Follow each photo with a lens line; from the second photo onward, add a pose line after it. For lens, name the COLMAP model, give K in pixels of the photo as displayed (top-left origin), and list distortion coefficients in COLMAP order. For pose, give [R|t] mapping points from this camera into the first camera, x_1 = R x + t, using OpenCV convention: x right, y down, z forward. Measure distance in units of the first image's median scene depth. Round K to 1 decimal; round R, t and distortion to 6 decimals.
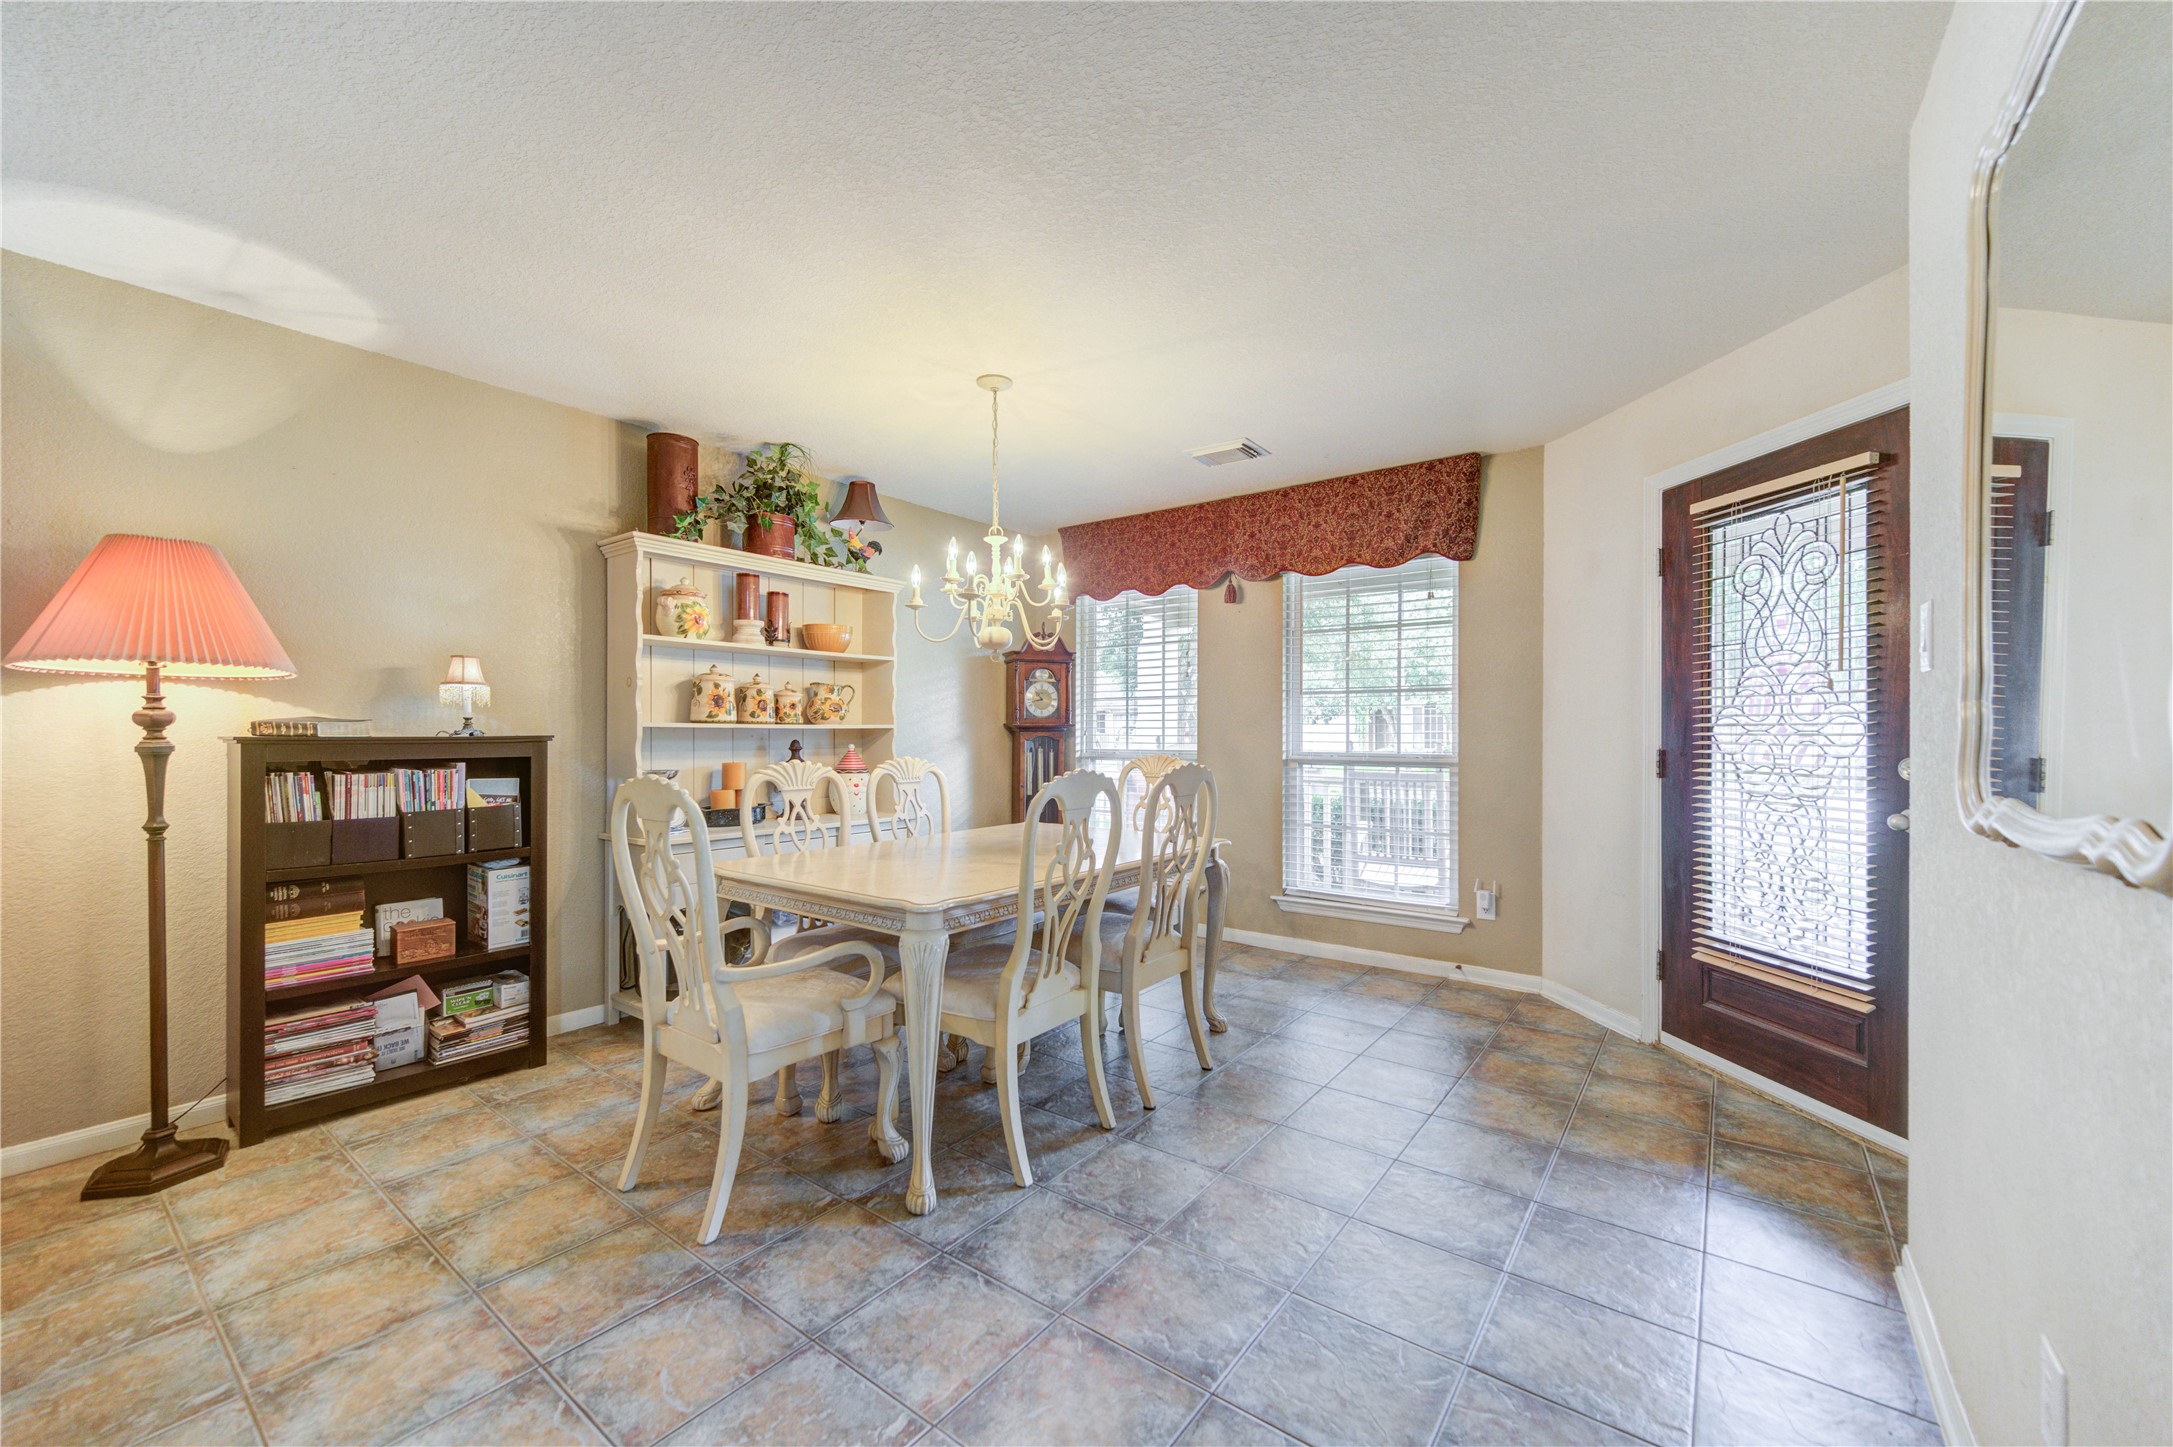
lens RADIAL K [[840.4, 0, 1086.1], [0, 840.4, 724.7], [0, 0, 1]] dist [0.000016, -0.000299]
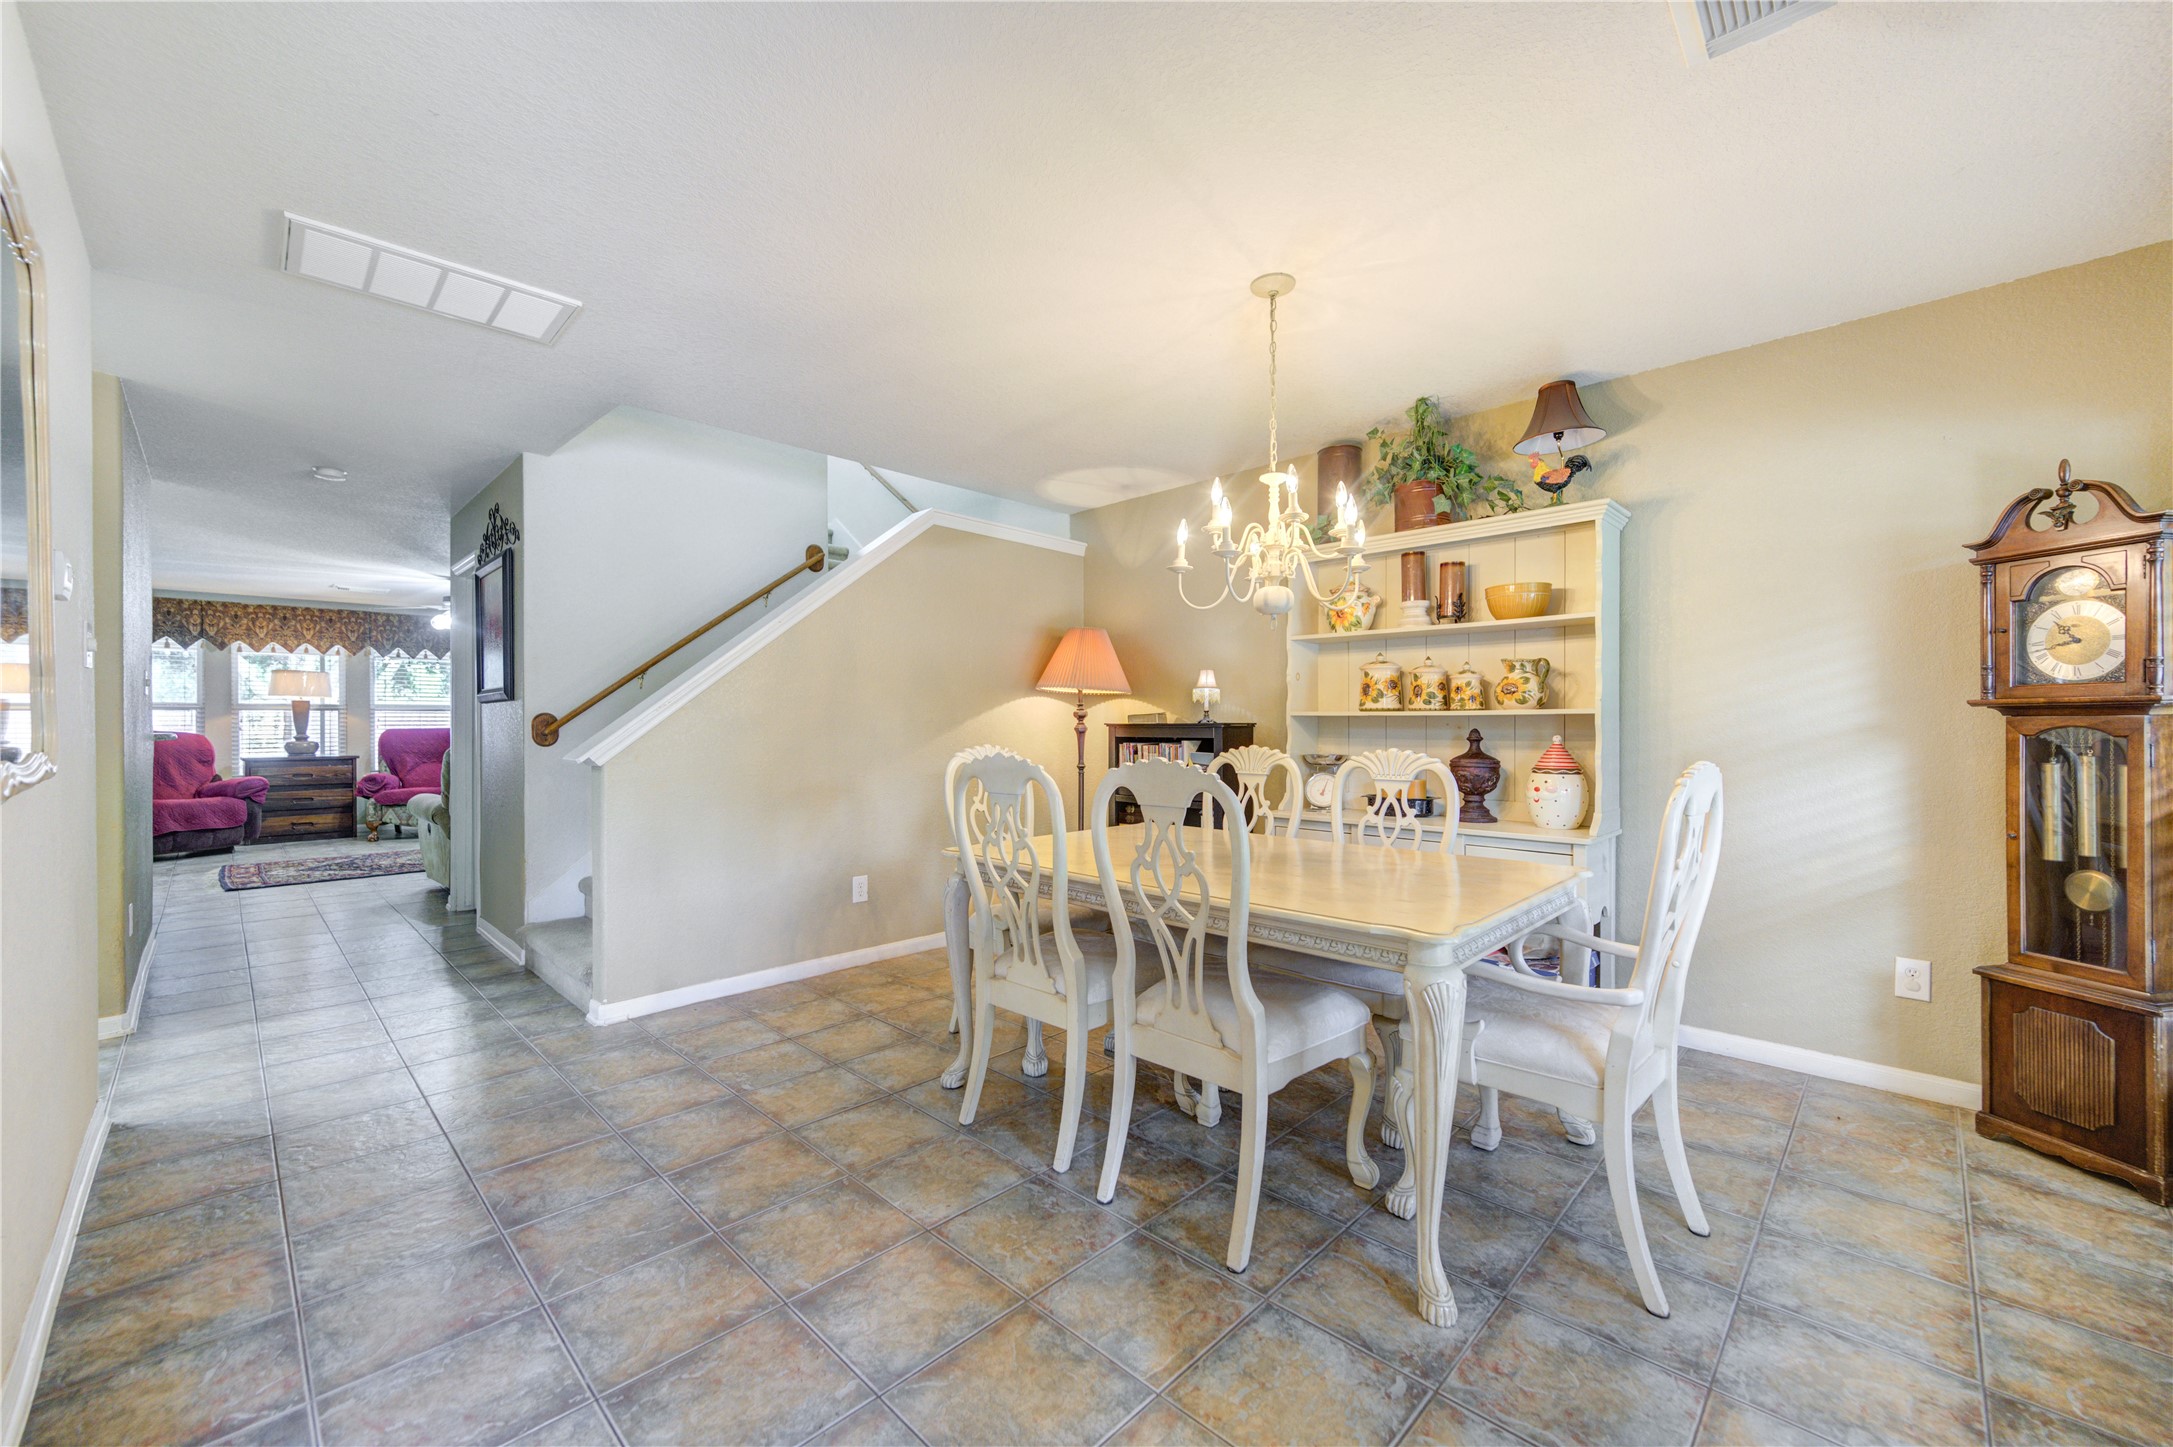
lens RADIAL K [[840.4, 0, 1080.6], [0, 840.4, 719.3], [0, 0, 1]] dist [0.000016, -0.000299]
pose [[-0.117274, -0.006178, -0.993080, 0.920860], [0.010517, 0.999917, -0.007463, 0.018657], [0.993044, -0.011319, -0.117199, 1.159499]]
